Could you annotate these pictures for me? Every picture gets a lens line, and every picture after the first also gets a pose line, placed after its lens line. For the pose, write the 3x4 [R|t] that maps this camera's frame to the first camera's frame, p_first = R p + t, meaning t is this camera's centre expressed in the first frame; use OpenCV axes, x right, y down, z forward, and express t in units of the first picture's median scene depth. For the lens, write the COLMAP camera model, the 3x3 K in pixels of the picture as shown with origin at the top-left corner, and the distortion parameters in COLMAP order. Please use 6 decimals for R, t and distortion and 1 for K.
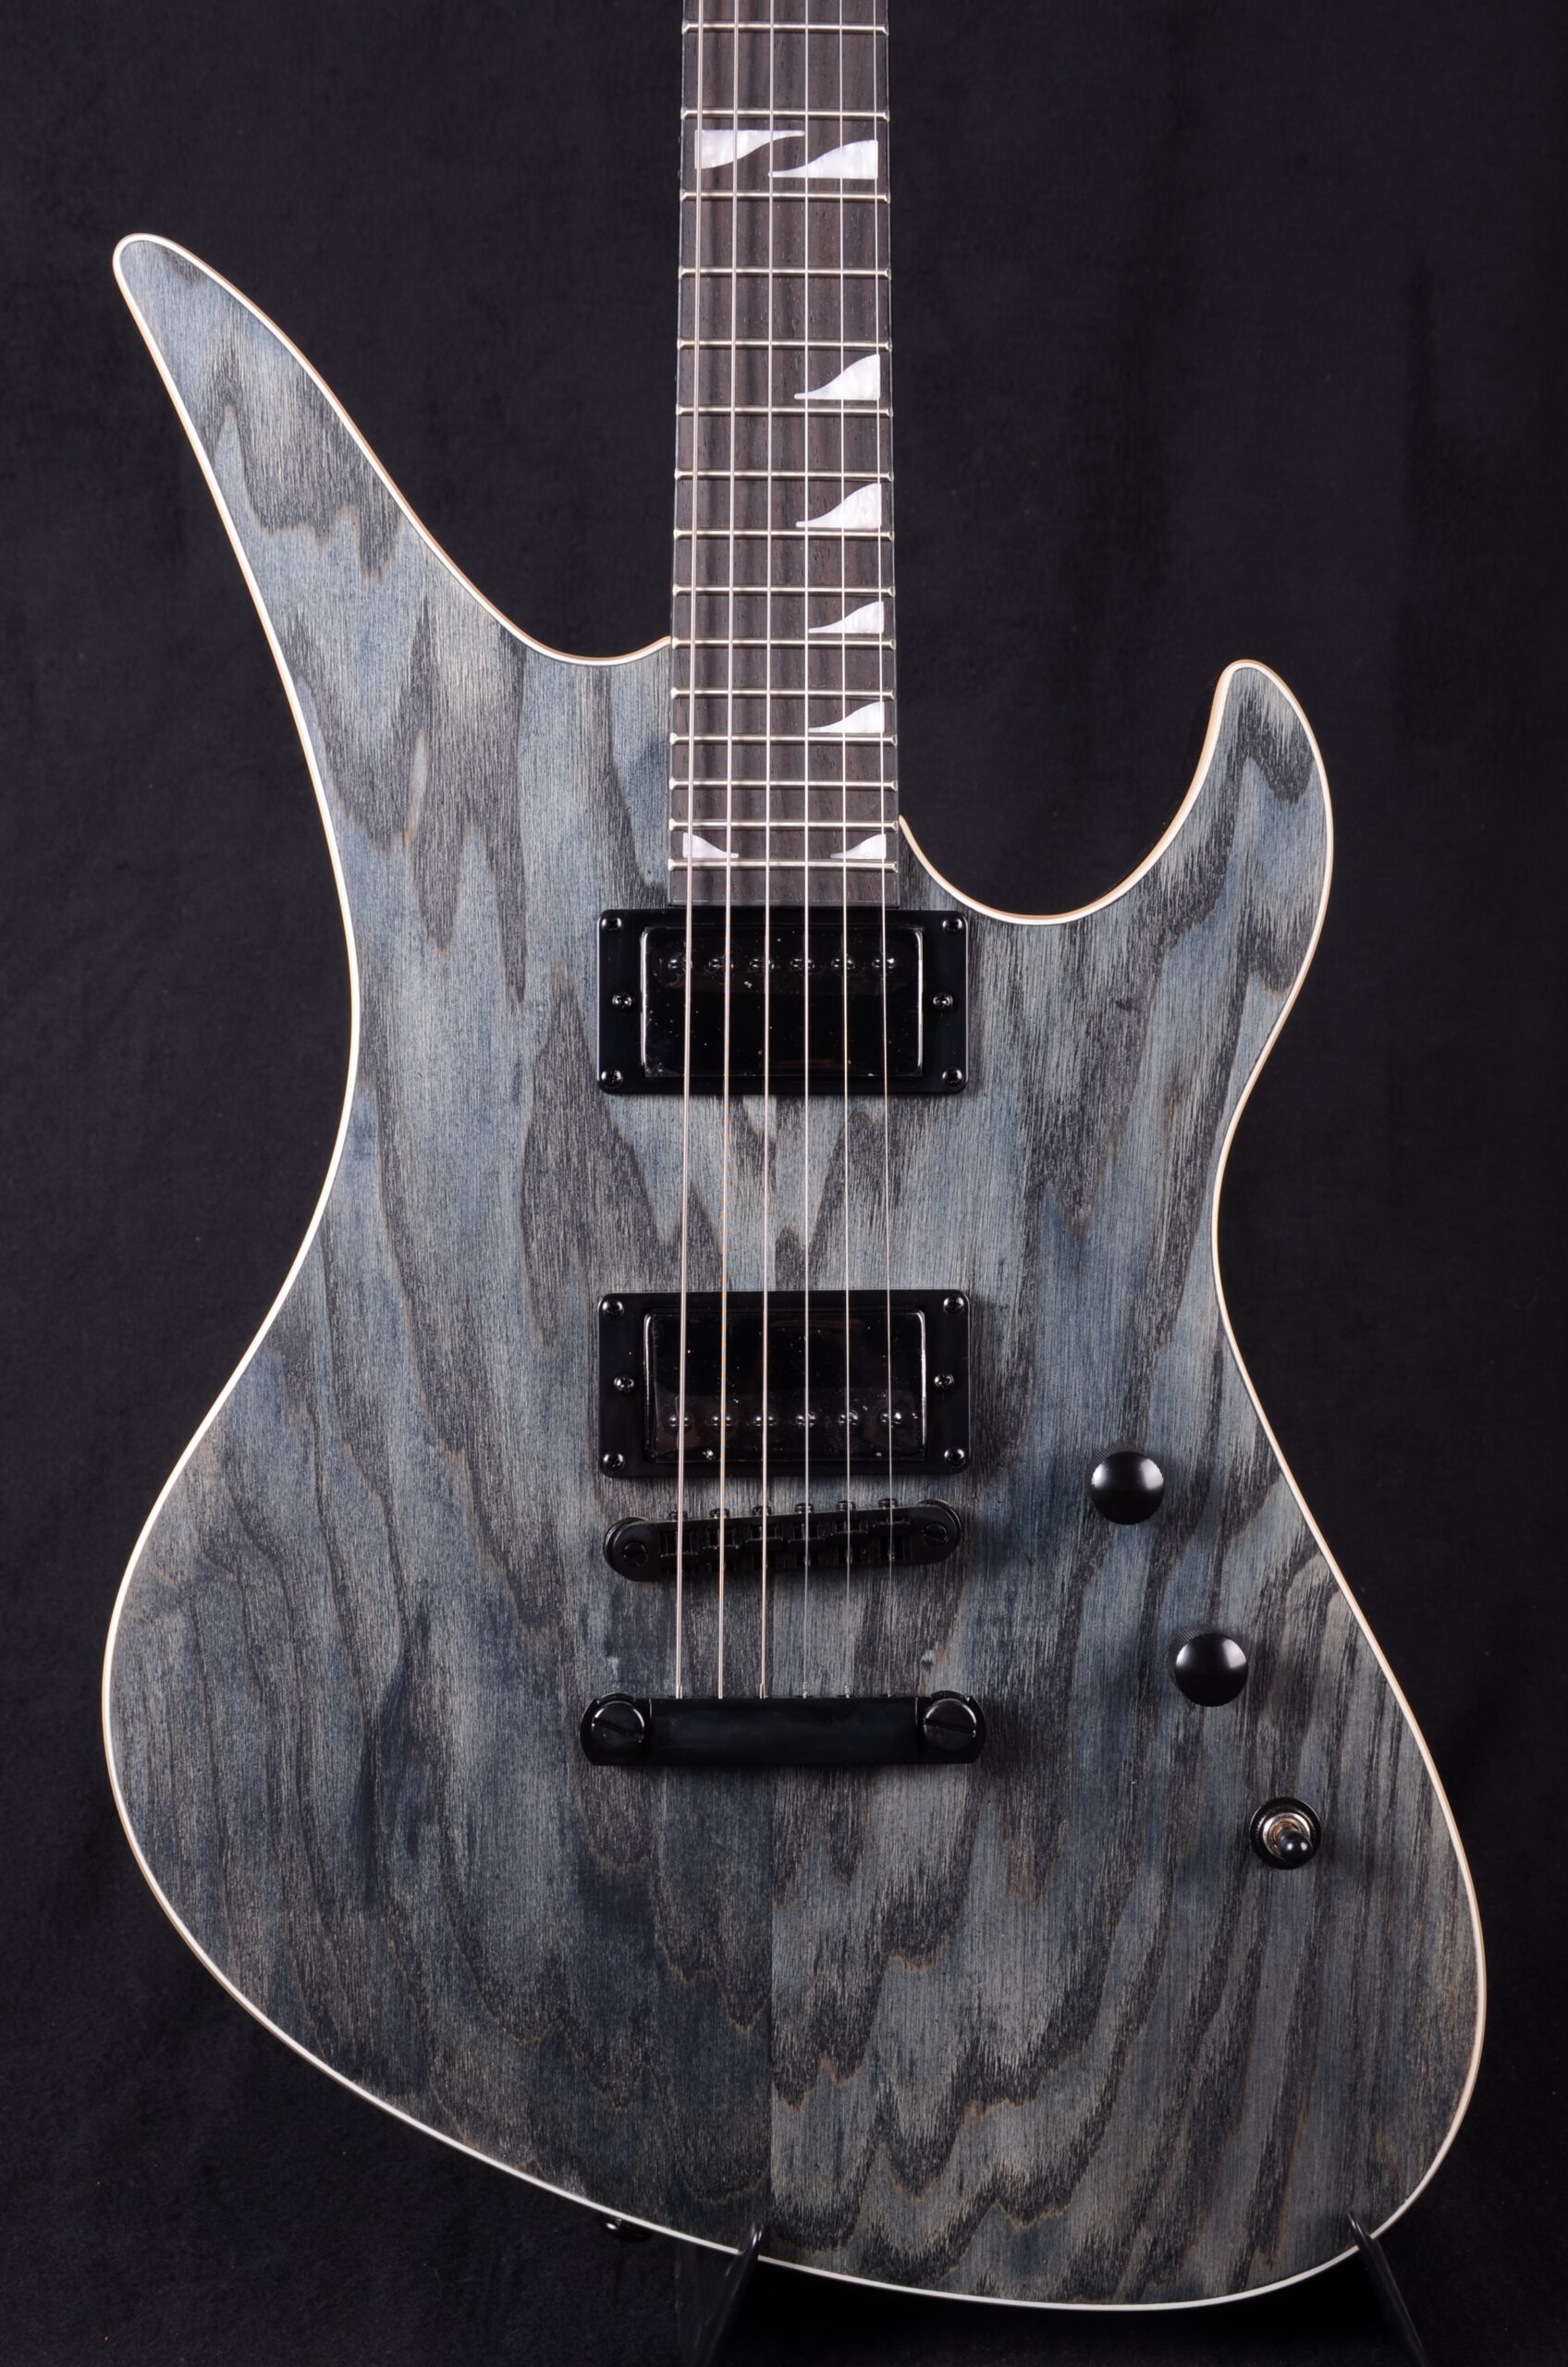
lens RADIAL K [[3609.9, 0, 790.2], [0, 3609.9, 1232.6], [0, 0, 1]] dist [0.145056, 0.000000]
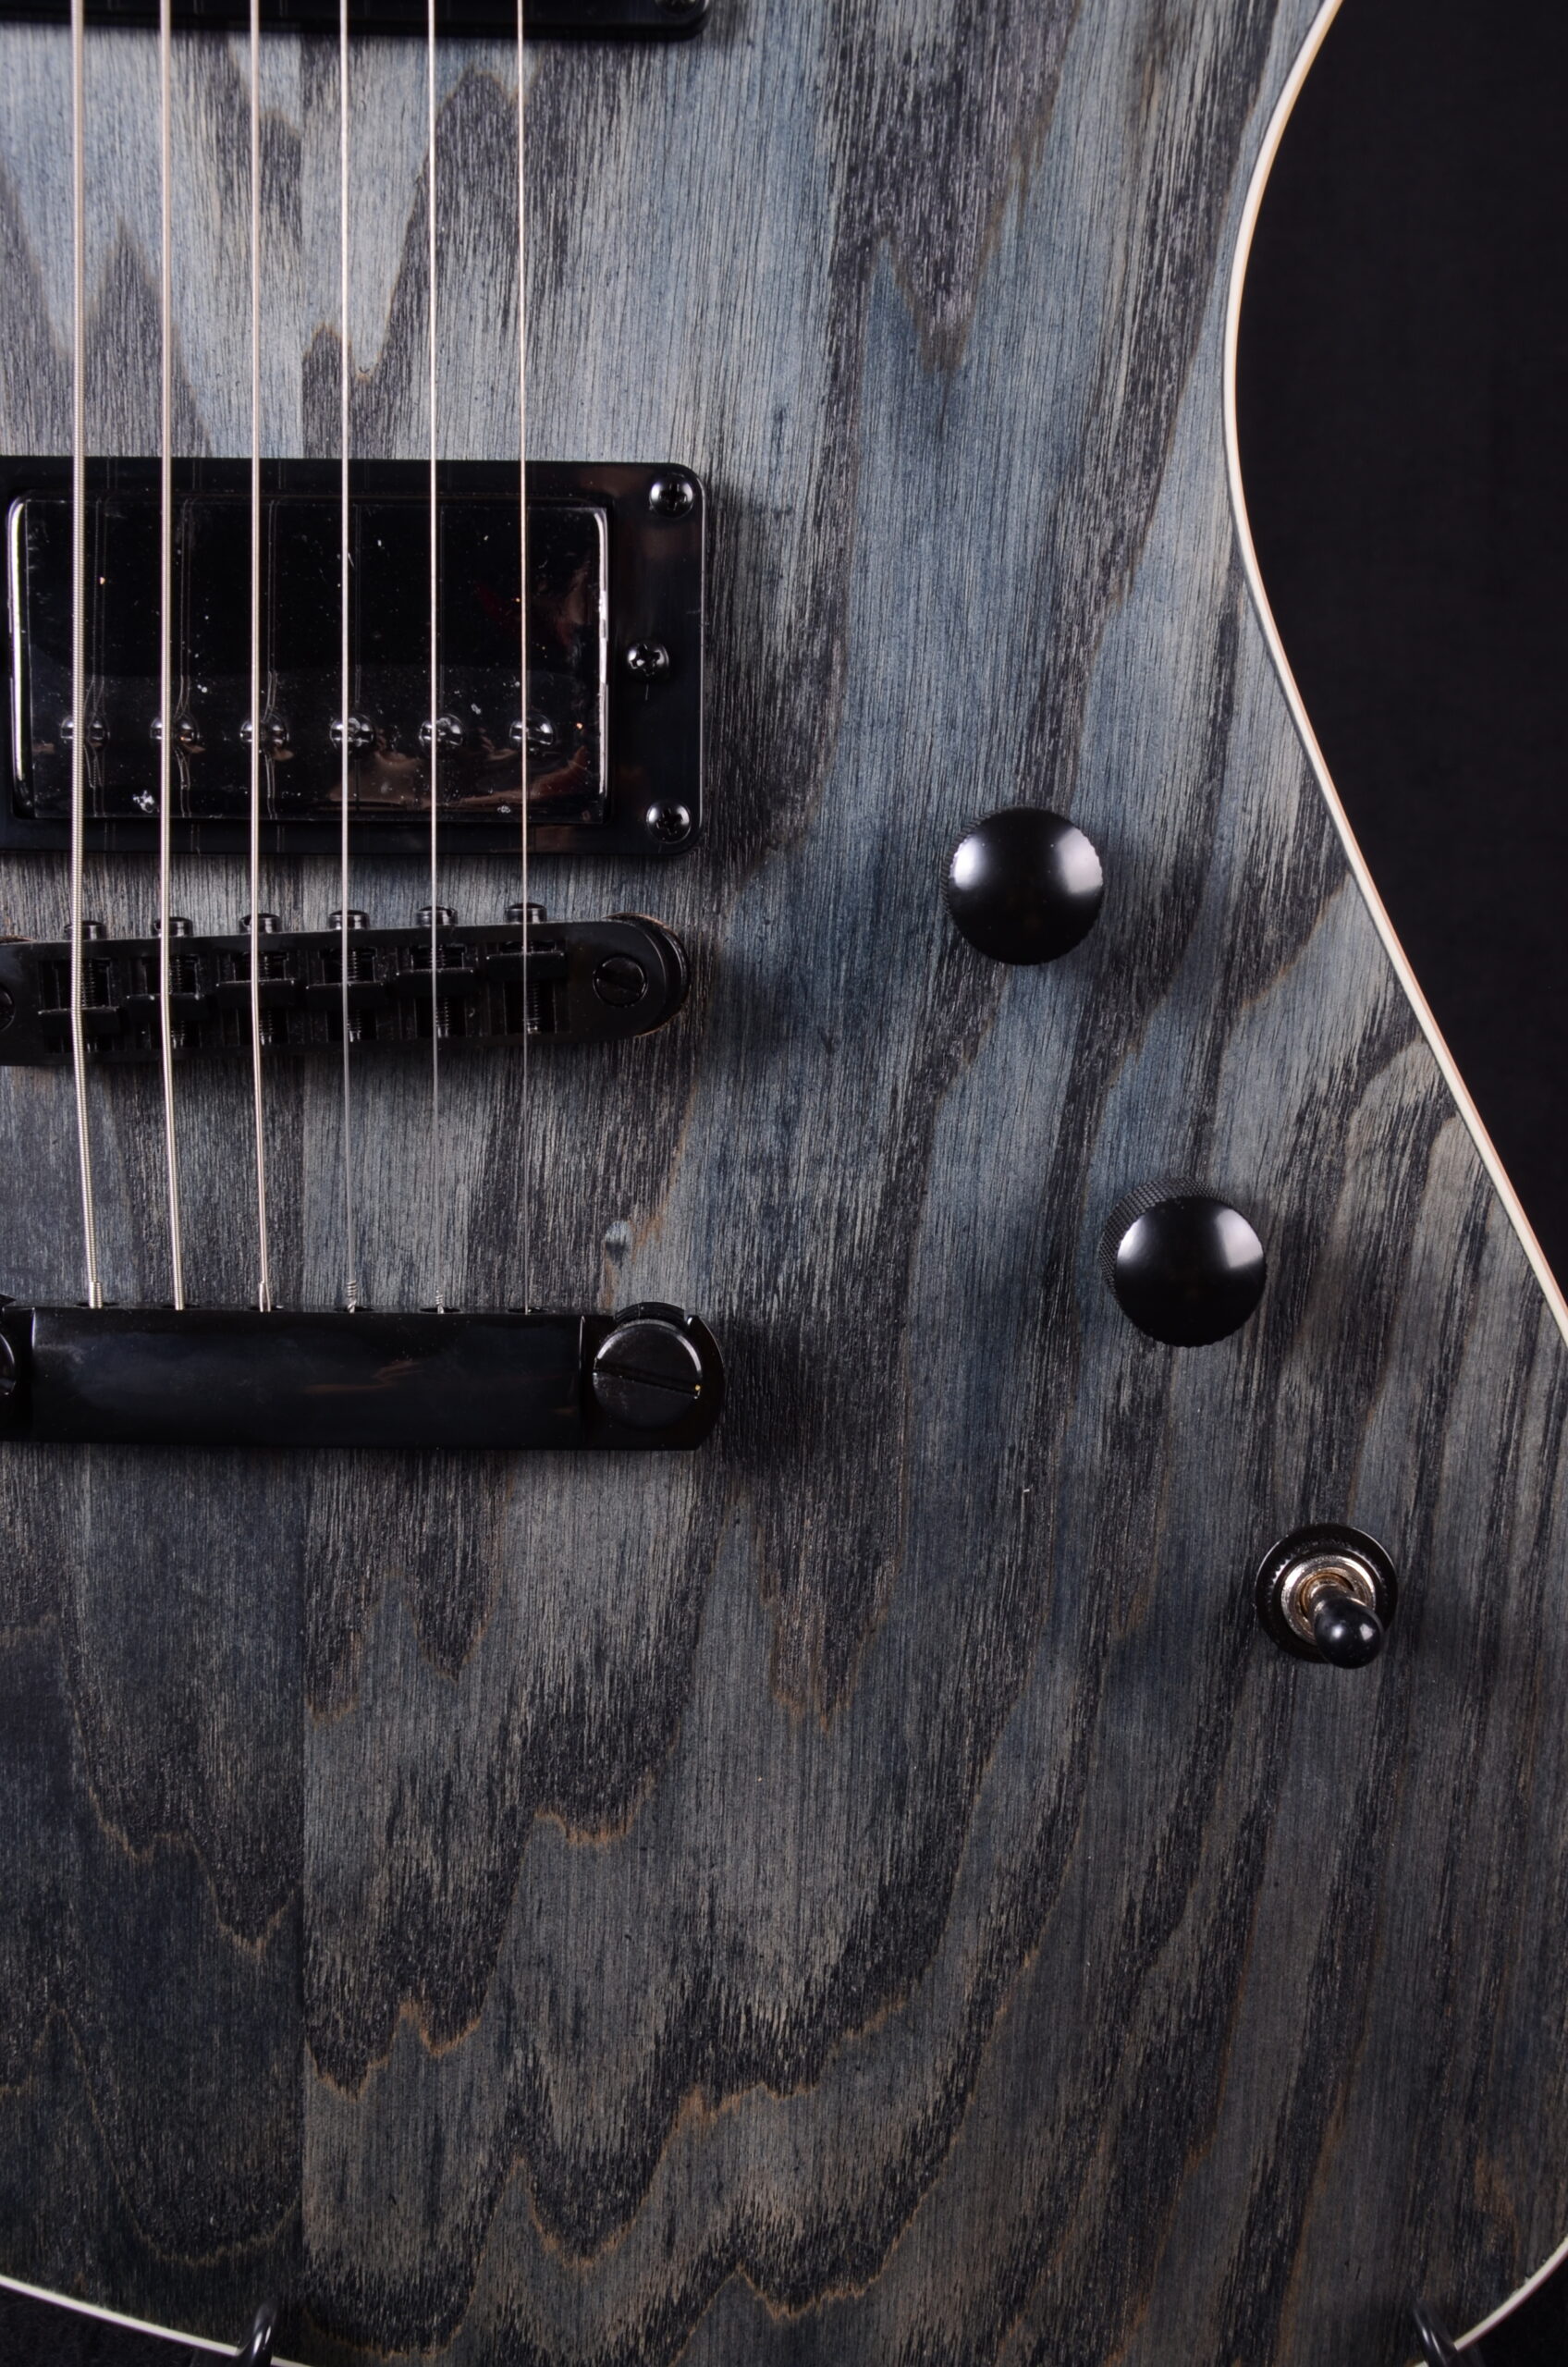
lens RADIAL K [[3028.4, 0, 803.5], [0, 3028.4, 1195.9], [0, 0, 1]] dist [0.065360, 0.000000]
pose [[0.999646, 0.020418, -0.017062, 0.070510], [-0.018171, 0.992264, 0.122811, 0.060827], [0.019438, -0.122457, 0.992283, 0.591198]]
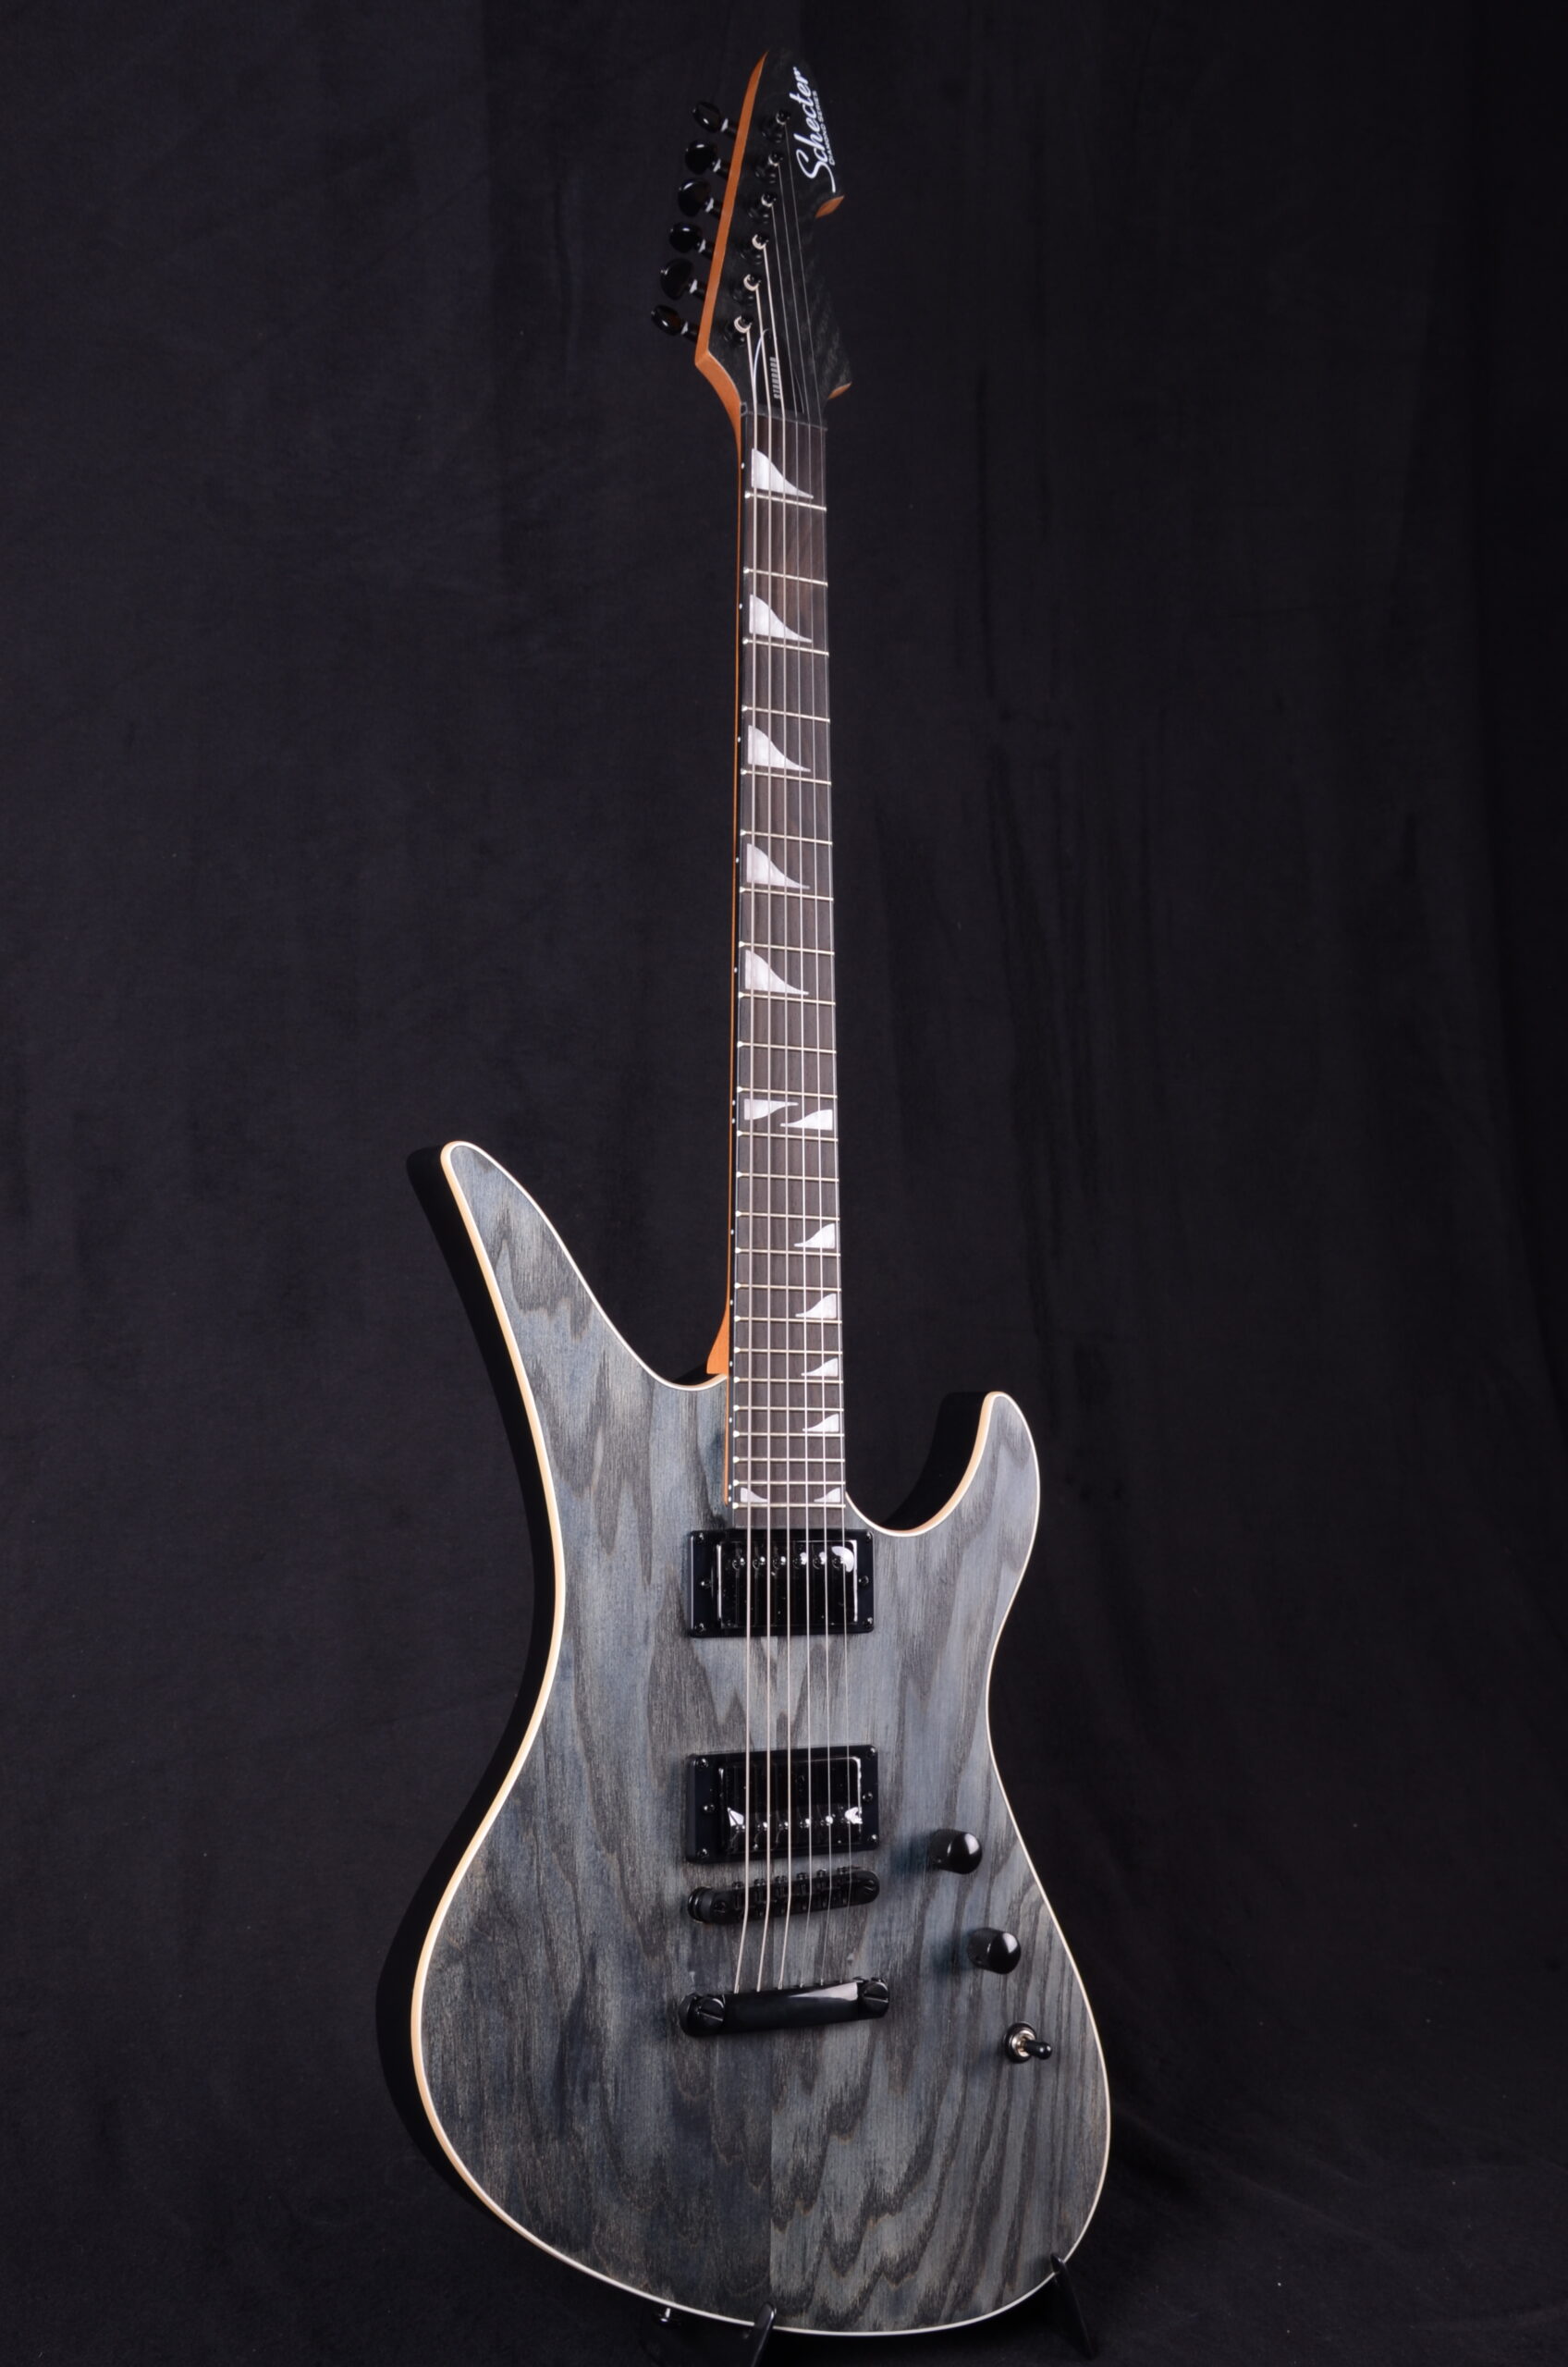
lens RADIAL K [[3028.4, 0, 790.5], [0, 3028.4, 1195.9], [0, 0, 1]] dist [0.065360, 0.000000]
pose [[0.879305, 0.046058, 0.474027, -0.703394], [0.006006, 0.994161, -0.107737, -0.091153], [-0.476221, 0.097581, 0.873894, -0.309405]]
